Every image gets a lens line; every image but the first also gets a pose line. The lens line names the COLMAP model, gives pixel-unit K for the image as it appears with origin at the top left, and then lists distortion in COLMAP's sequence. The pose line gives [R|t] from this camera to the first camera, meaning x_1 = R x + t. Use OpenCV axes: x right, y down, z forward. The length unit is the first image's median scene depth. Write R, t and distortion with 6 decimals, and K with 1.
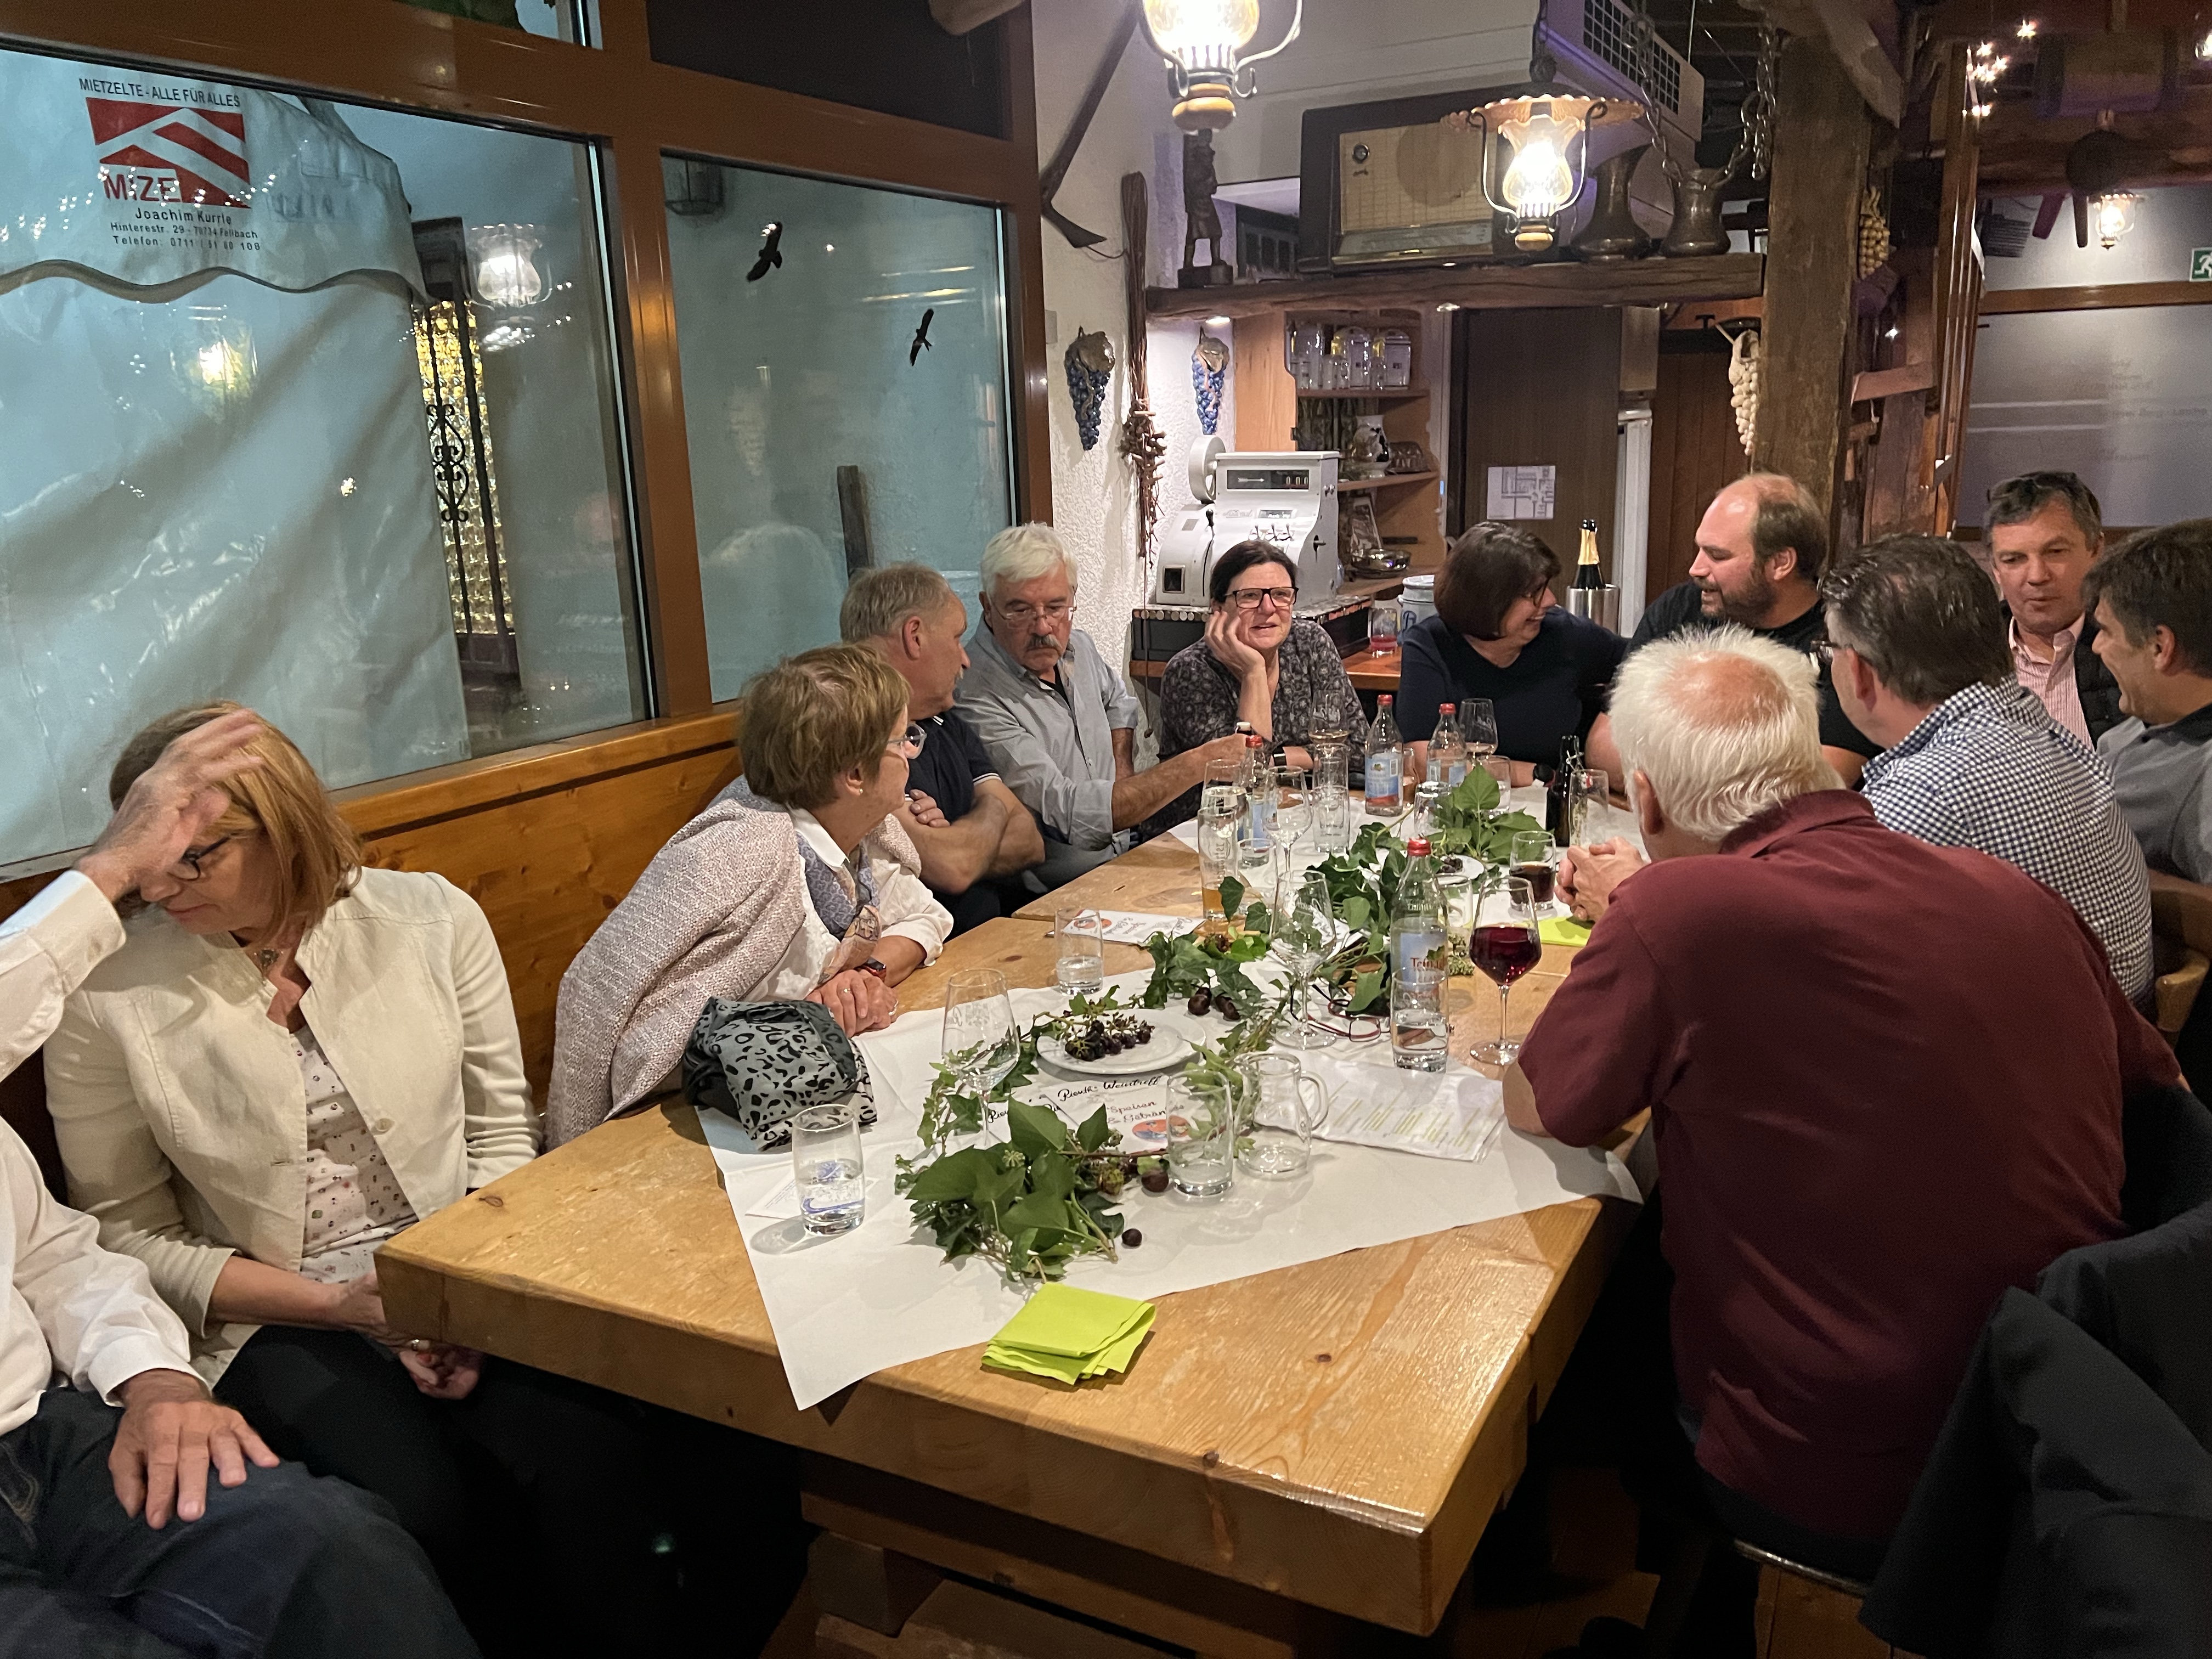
lens RADIAL K [[1673.1, 0, 1103.6], [0, 1673.1, 829.6], [0, 0, 1]] dist [0.049899, -0.060407]
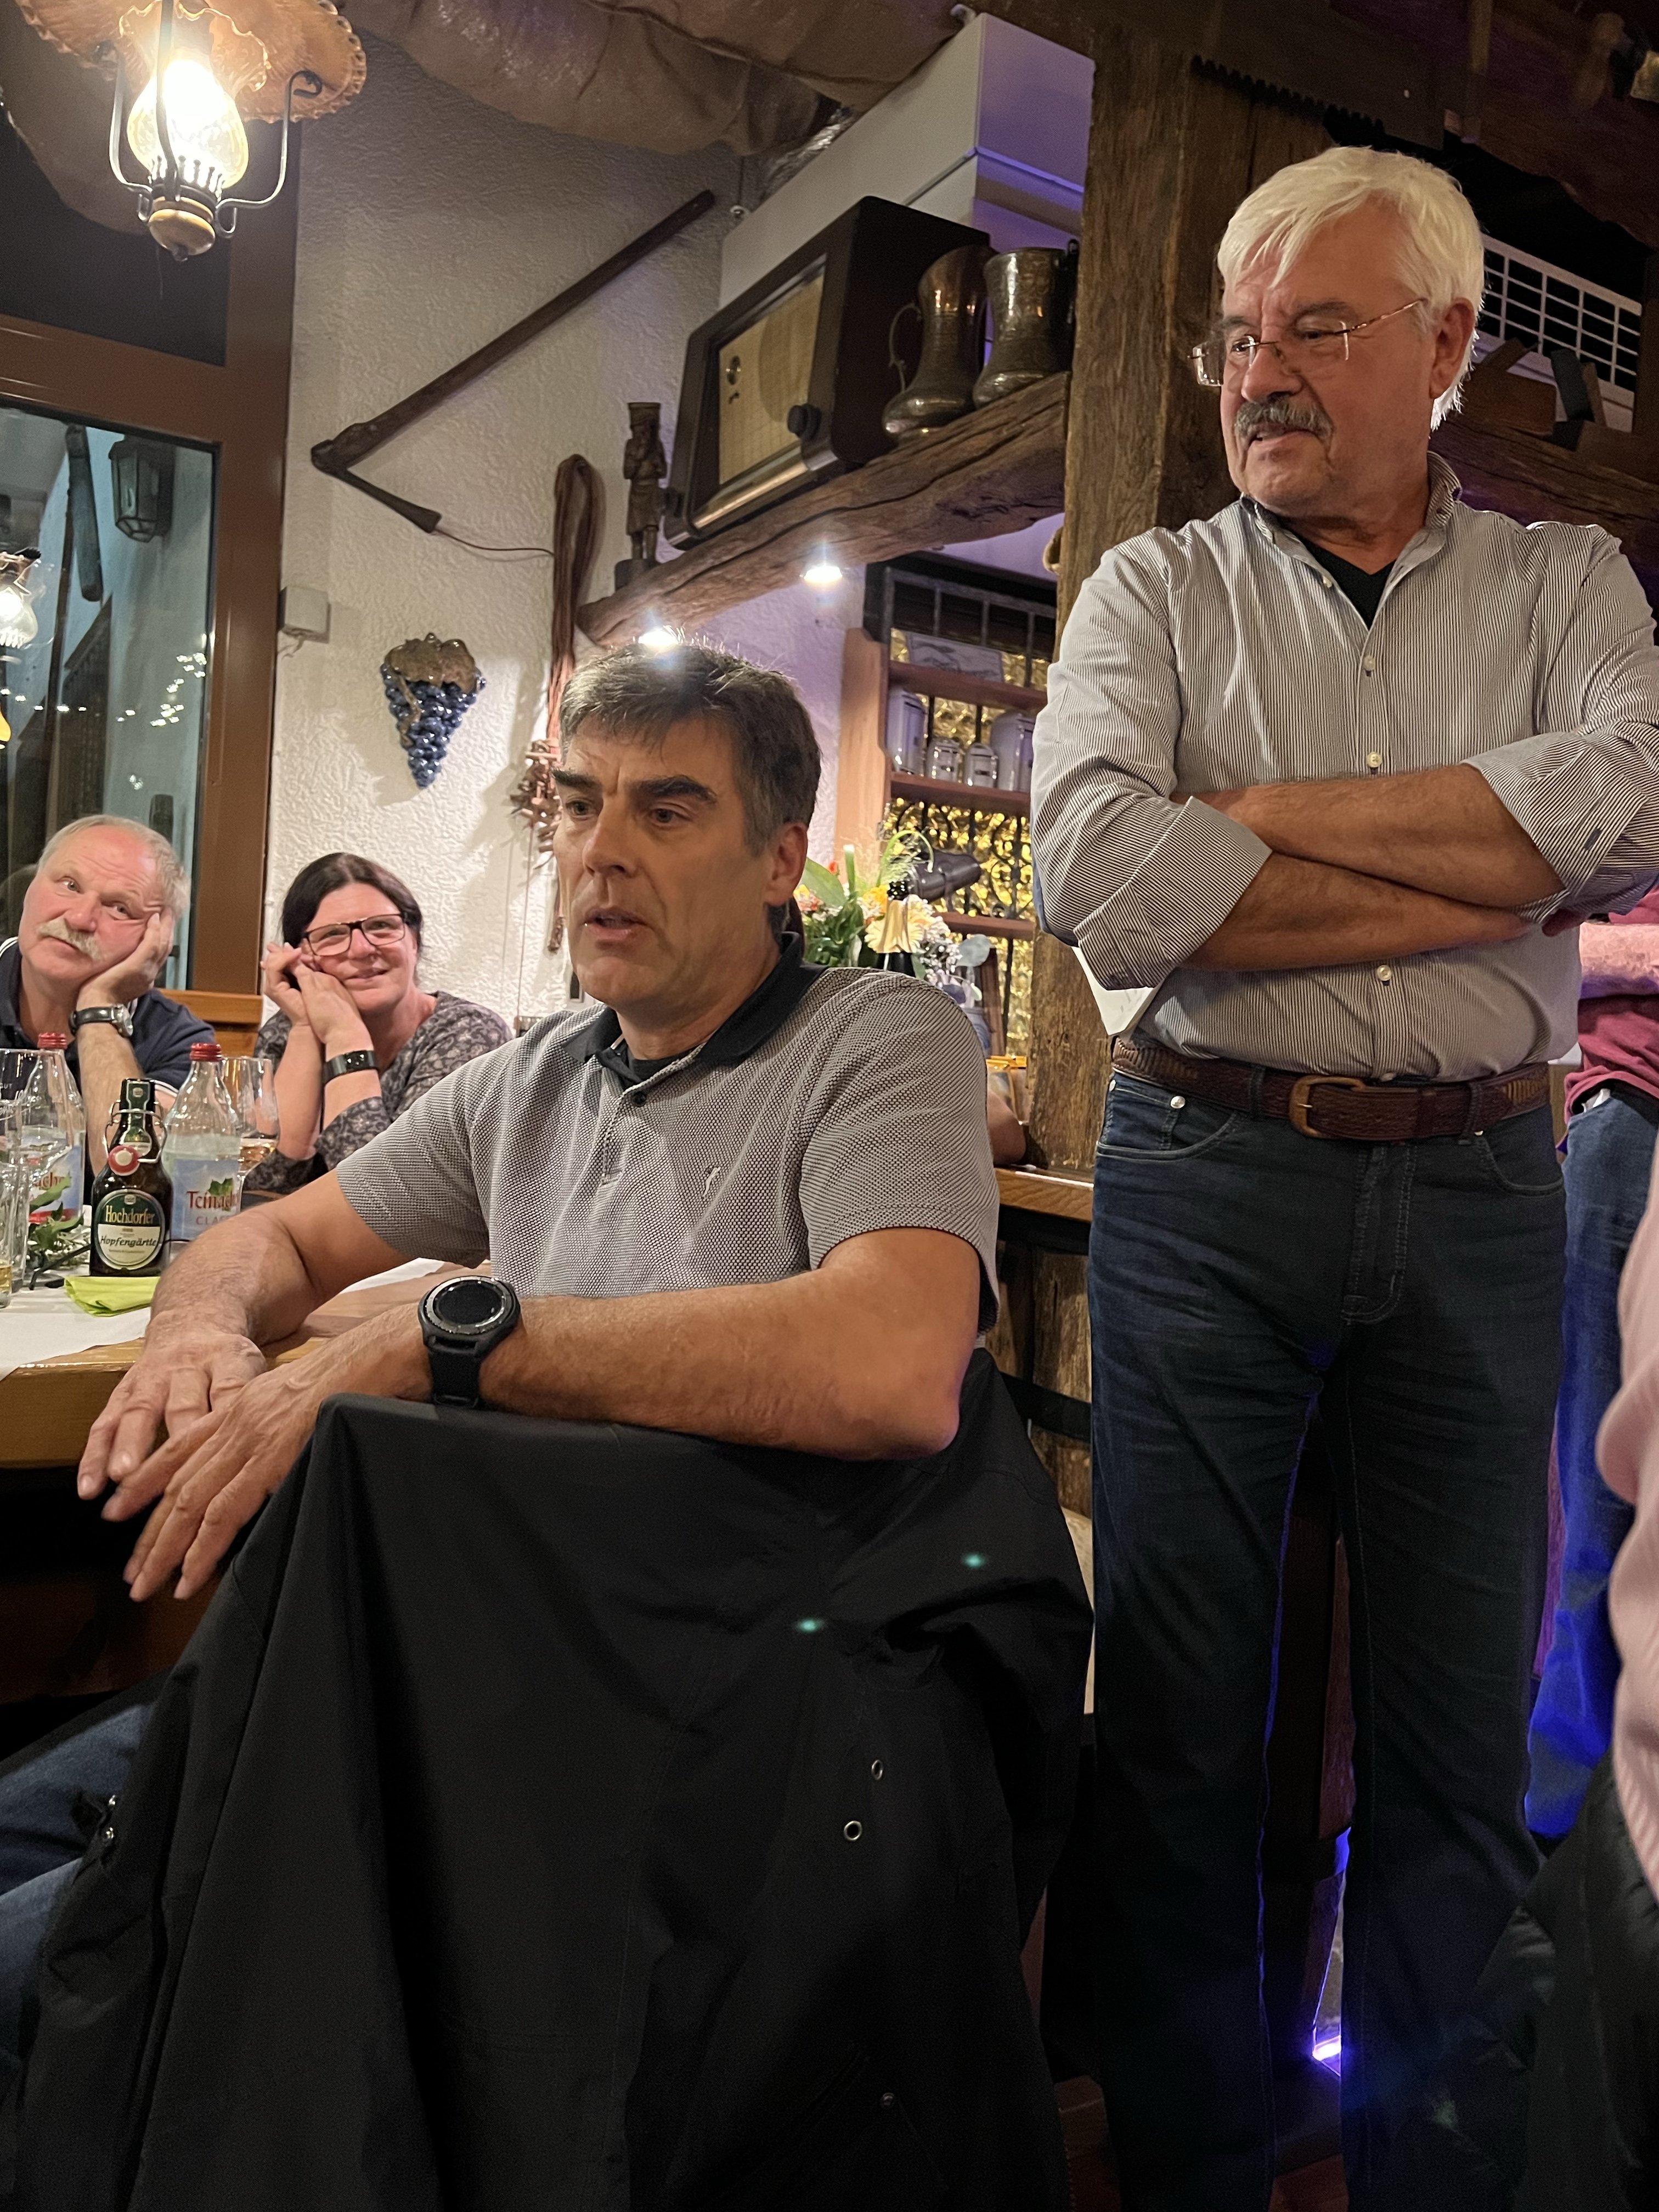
lens RADIAL K [[1673.1, 0, 825.7], [0, 1673.1, 1099.5], [0, 0, 1]] dist [0.049899, -0.060407]
pose [[0.851206, 0.097848, -0.515631, 0.574819], [-0.209363, 0.964217, -0.162645, -0.006993], [0.481265, 0.246399, 0.841232, 0.511664]]
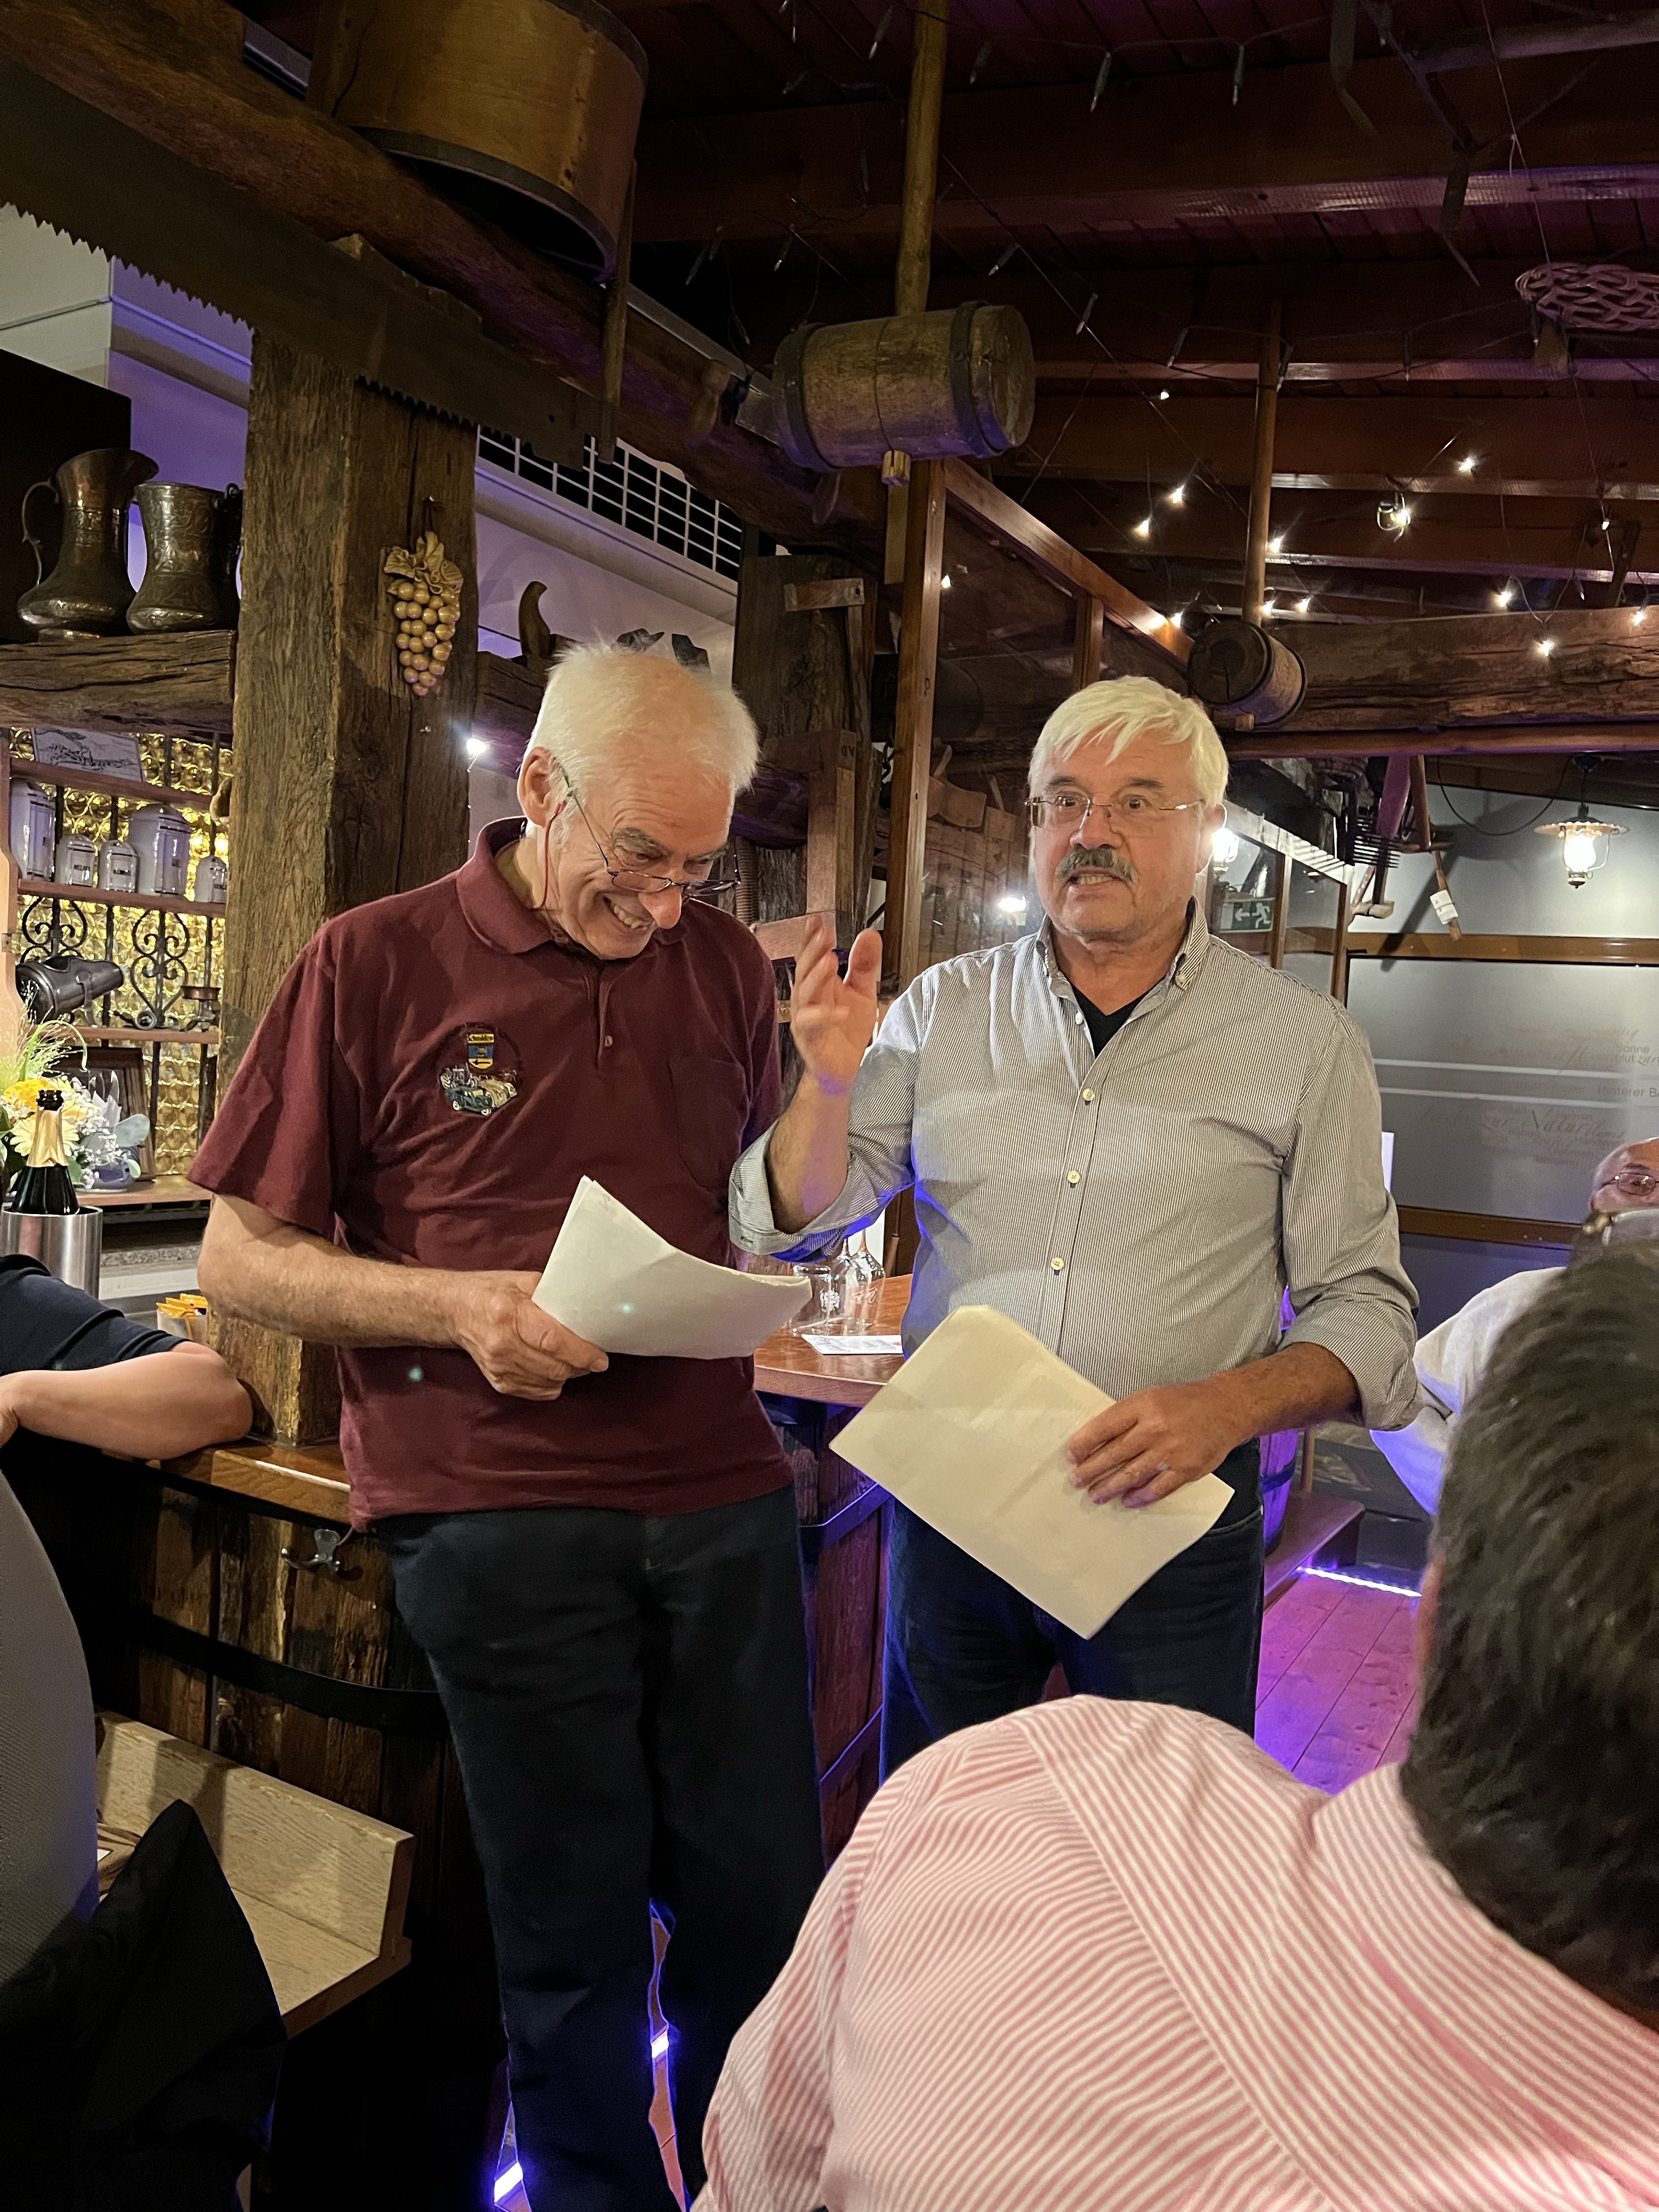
lens RADIAL K [[1673.1, 0, 811.4], [0, 1673.1, 1108.9], [0, 0, 1]] dist [0.049899, -0.060407]
pose [[0.994353, 0.097409, -0.042113, 0.562535], [-0.103740, 0.975835, -0.192310, -0.094939], [0.022363, 0.195593, 0.980430, 0.454758]]
